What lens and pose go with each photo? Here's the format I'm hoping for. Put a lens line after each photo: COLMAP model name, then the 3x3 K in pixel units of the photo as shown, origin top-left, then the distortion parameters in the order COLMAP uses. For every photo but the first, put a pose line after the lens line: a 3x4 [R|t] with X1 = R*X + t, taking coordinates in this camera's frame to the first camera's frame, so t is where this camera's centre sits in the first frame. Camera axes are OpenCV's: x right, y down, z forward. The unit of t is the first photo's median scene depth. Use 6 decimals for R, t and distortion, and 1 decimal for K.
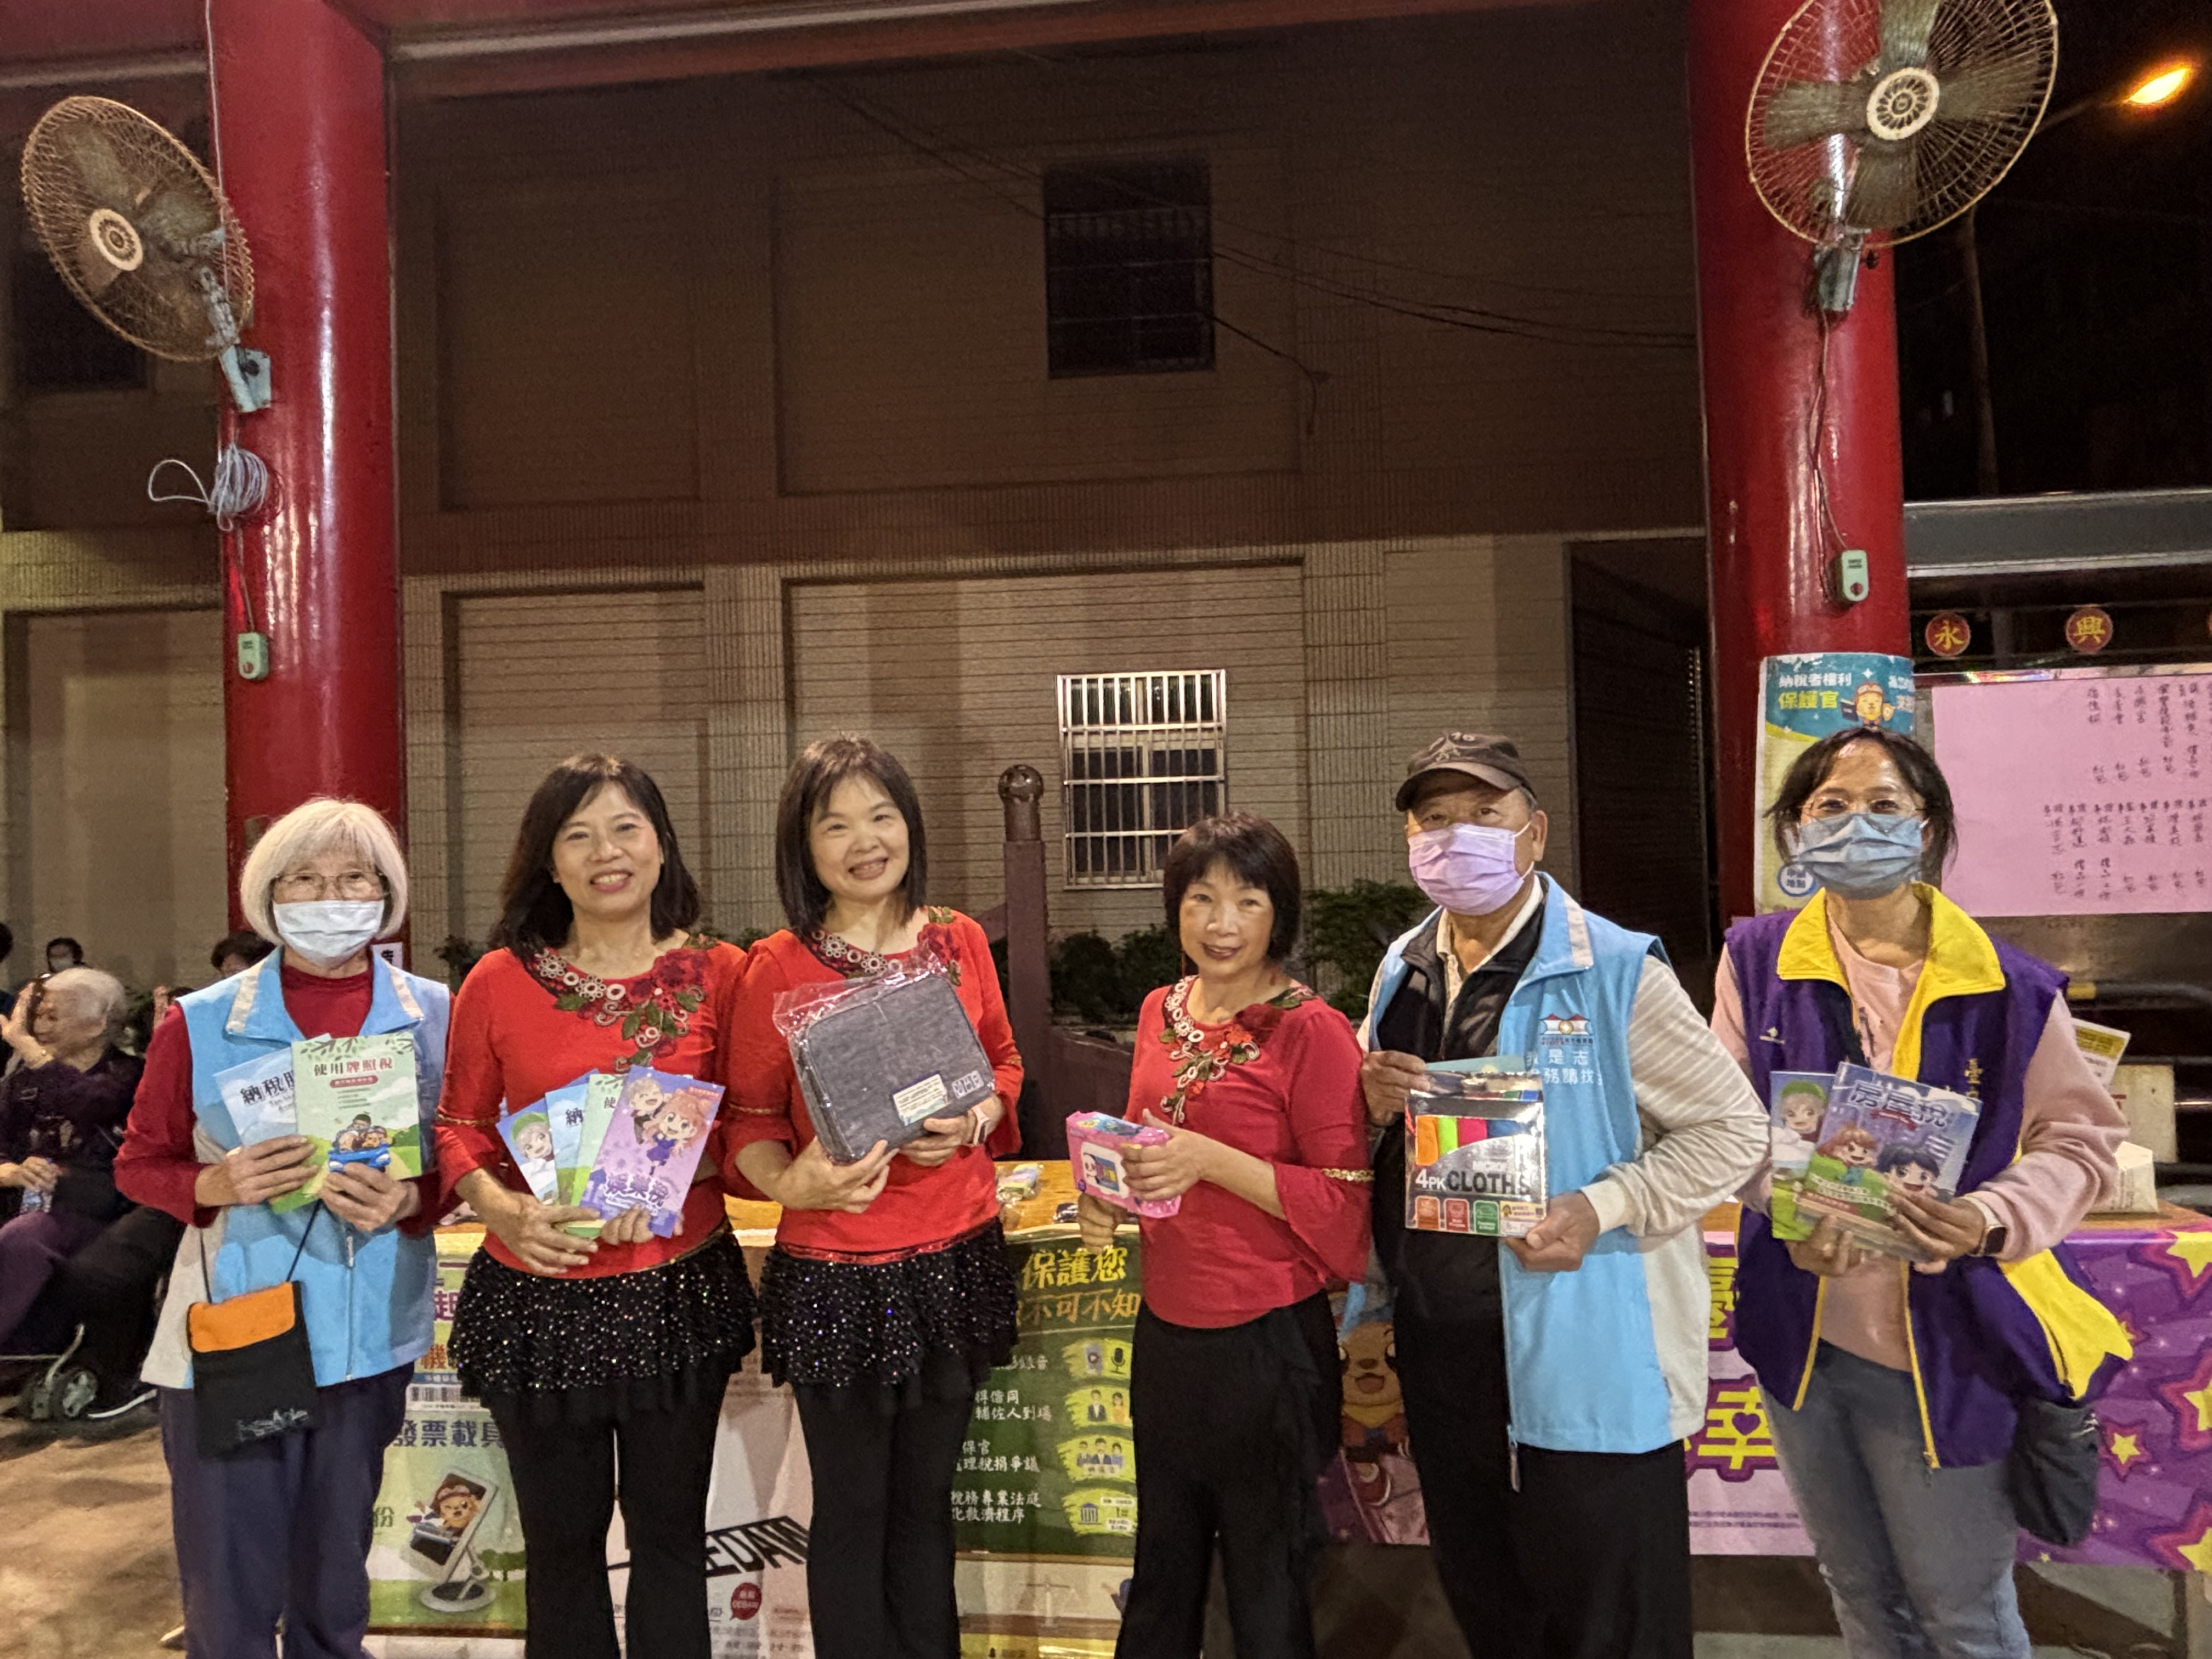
lens RADIAL K [[1247.3, 0, 1106.0], [0, 1247.3, 829.5], [0, 0, 1]] dist [0.034075, -0.028648]
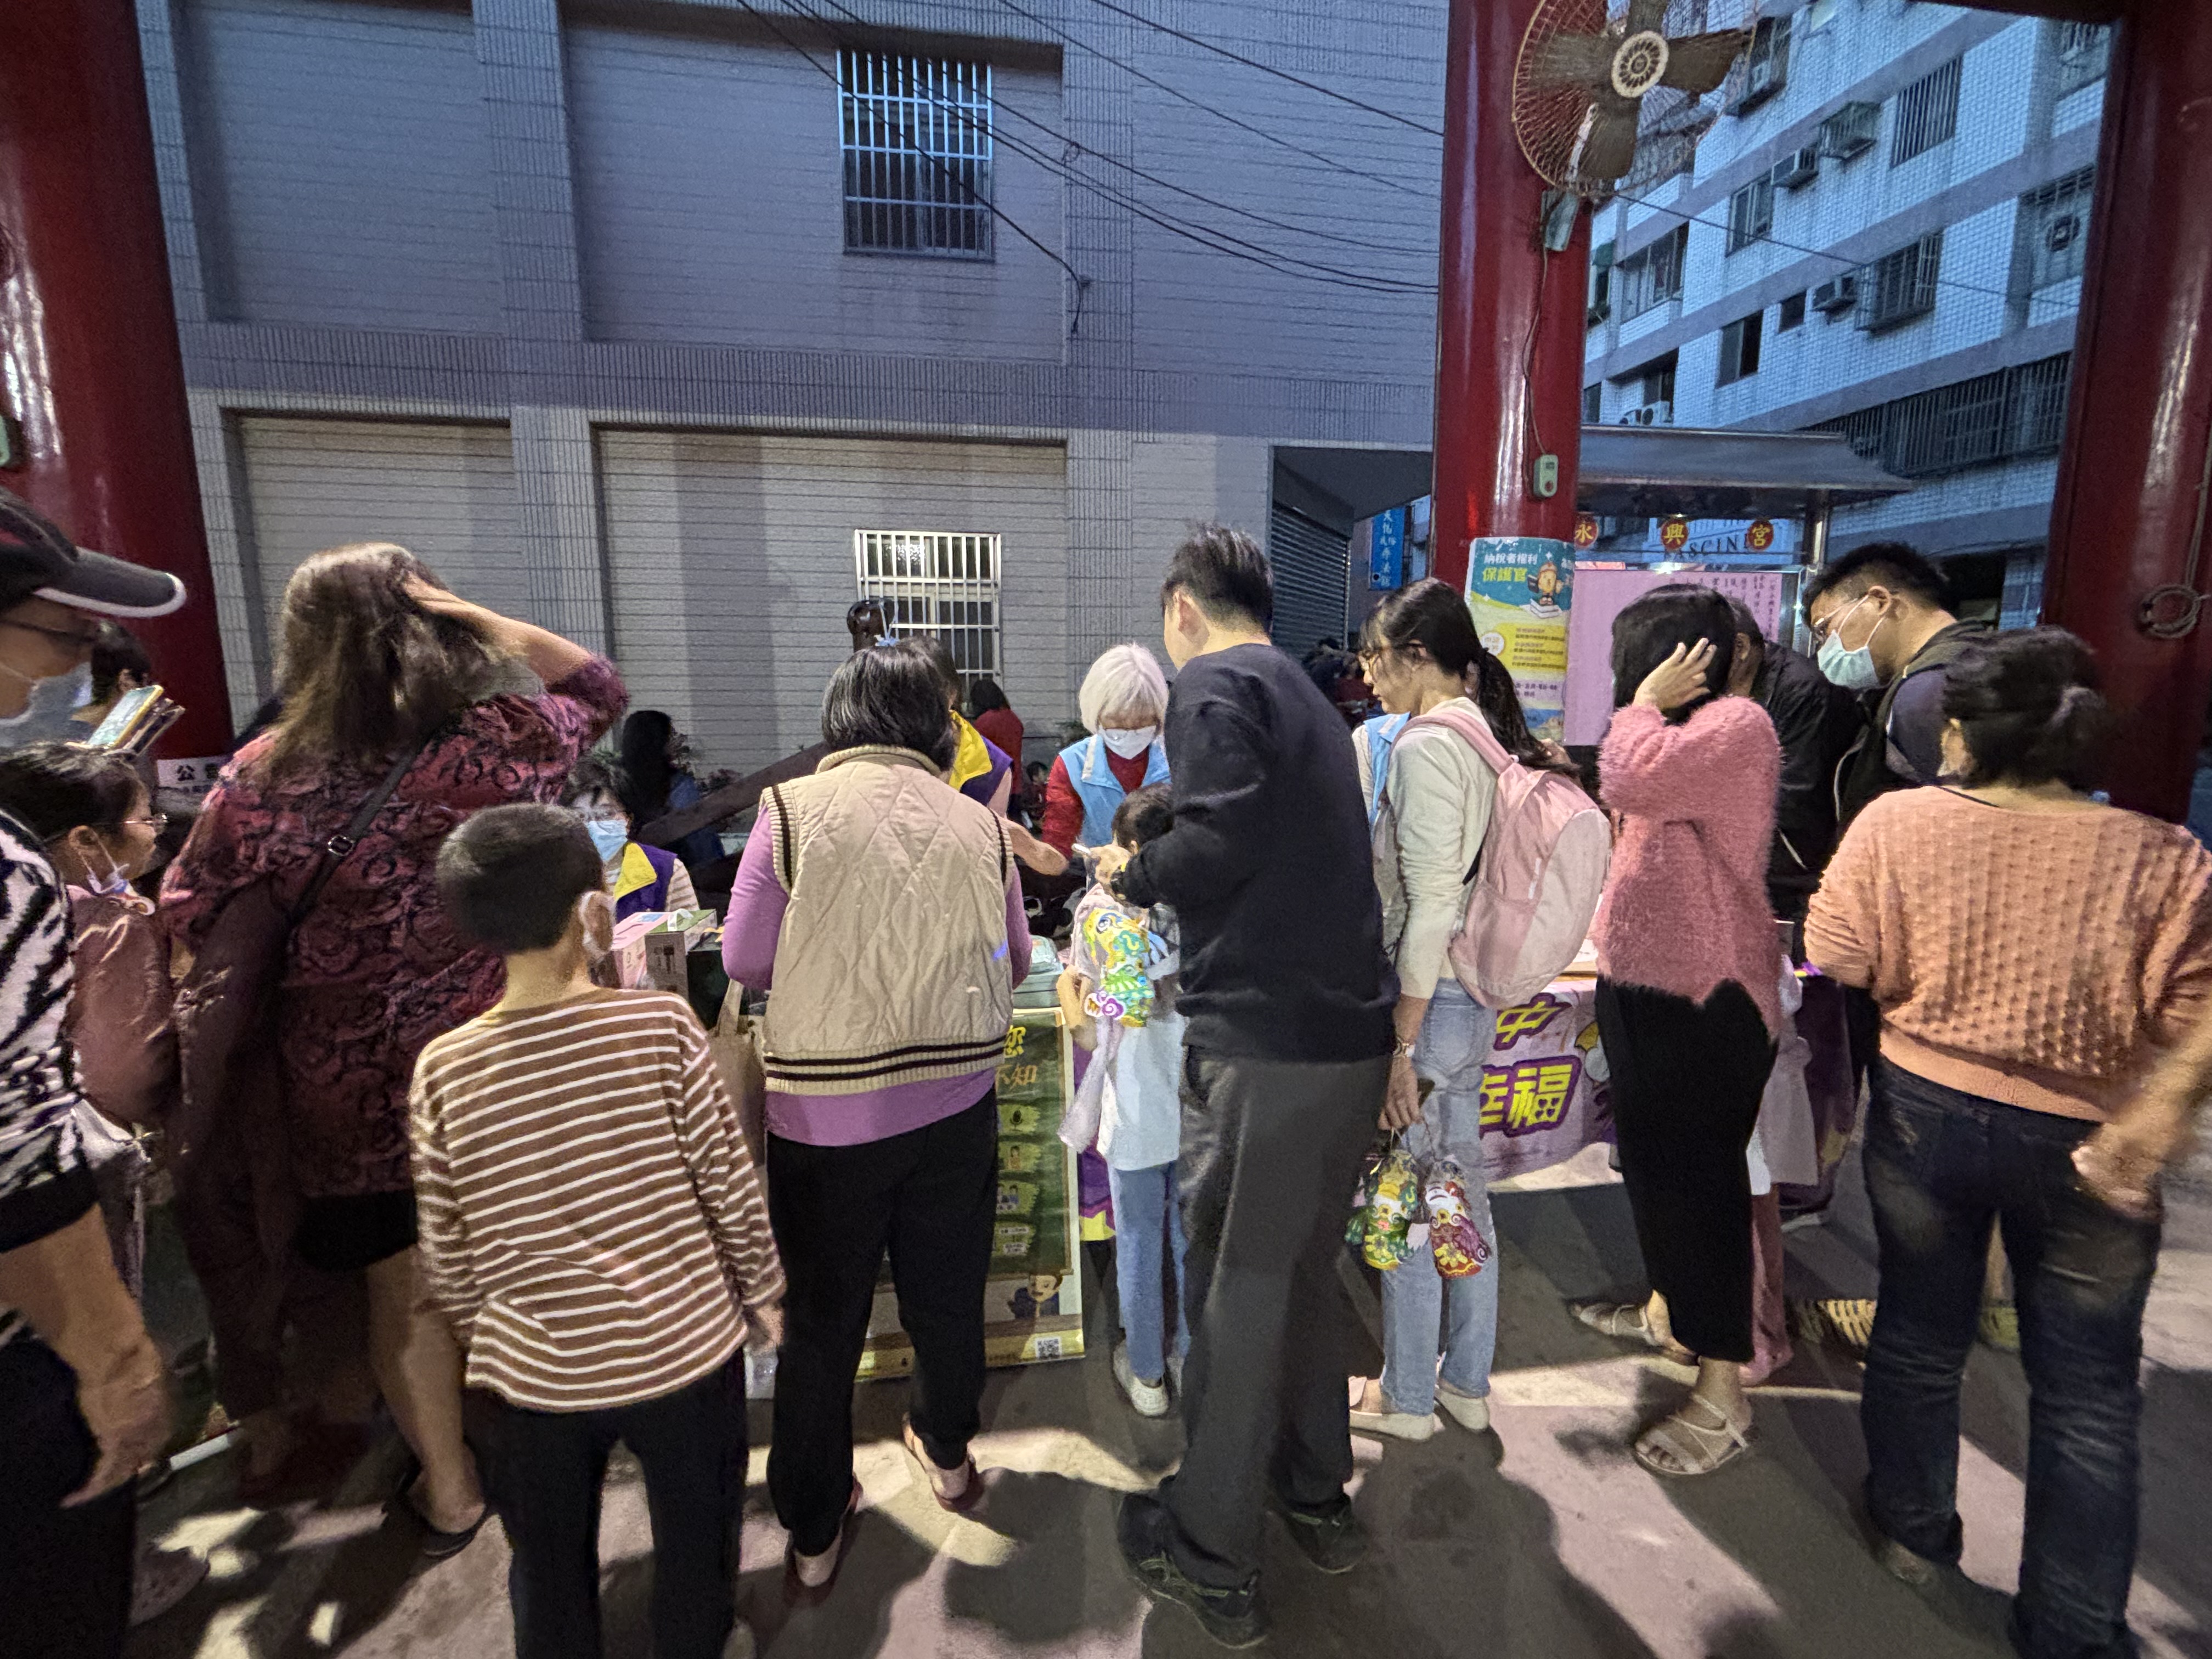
lens RADIAL K [[966.3, 0, 1106.0], [0, 966.3, 829.5], [0, 0, 1]] dist [-0.001556, -0.000103]
pose [[0.971033, -0.013445, 0.238567, -0.071487], [-0.024730, 0.987400, 0.156303, 0.009602], [-0.237662, -0.157675, 0.958465, 0.100434]]
